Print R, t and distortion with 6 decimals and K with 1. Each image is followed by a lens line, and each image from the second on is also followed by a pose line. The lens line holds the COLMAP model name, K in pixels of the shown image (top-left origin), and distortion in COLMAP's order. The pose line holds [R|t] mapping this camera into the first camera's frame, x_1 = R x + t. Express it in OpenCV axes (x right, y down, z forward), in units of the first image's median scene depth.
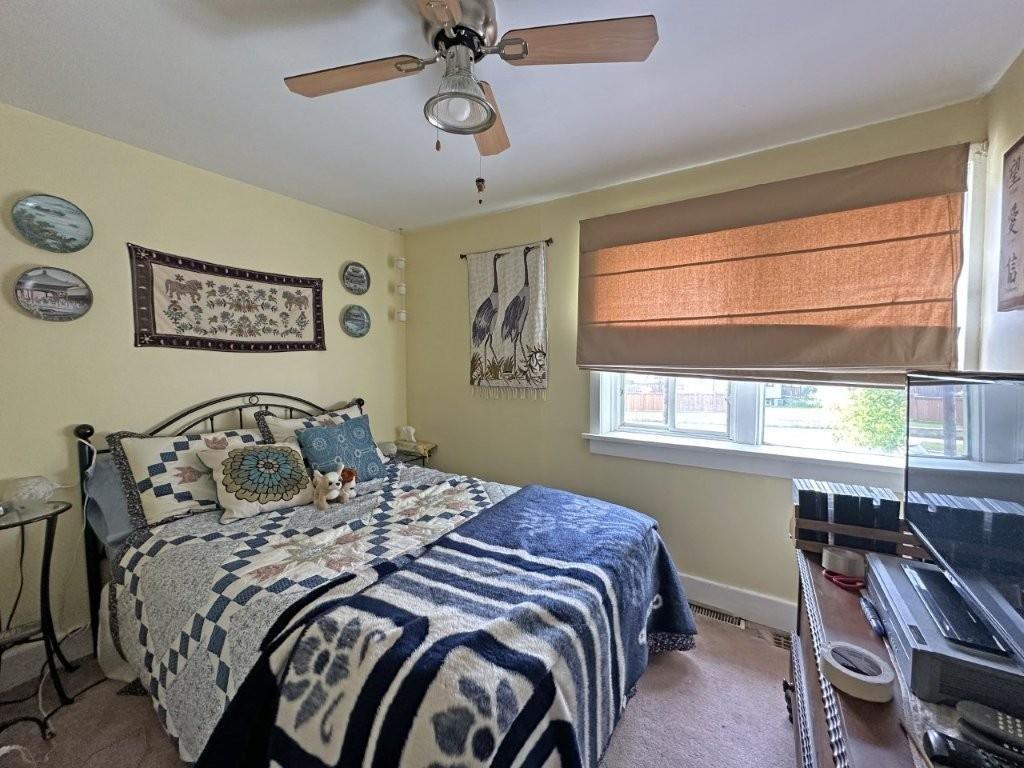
lens RADIAL K [[408.3, 0, 512.8], [0, 408.3, 382.6], [0, 0, 1]] dist [-0.002999, 0.000038]
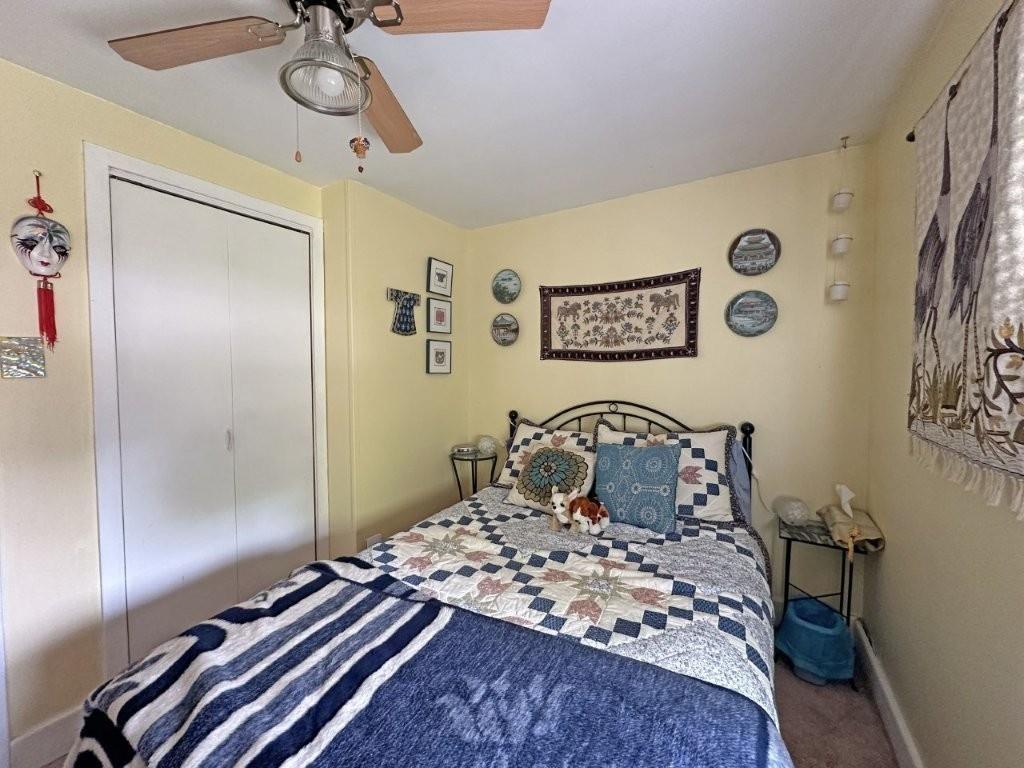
lens RADIAL K [[408.3, 0, 512.8], [0, 408.3, 382.6], [0, 0, 1]] dist [-0.002999, 0.000038]
pose [[0.041651, 0.044656, -0.998134, 0.411557], [-0.041809, 0.998204, 0.042915, -0.058565], [0.998257, 0.039944, 0.043443, 0.749311]]
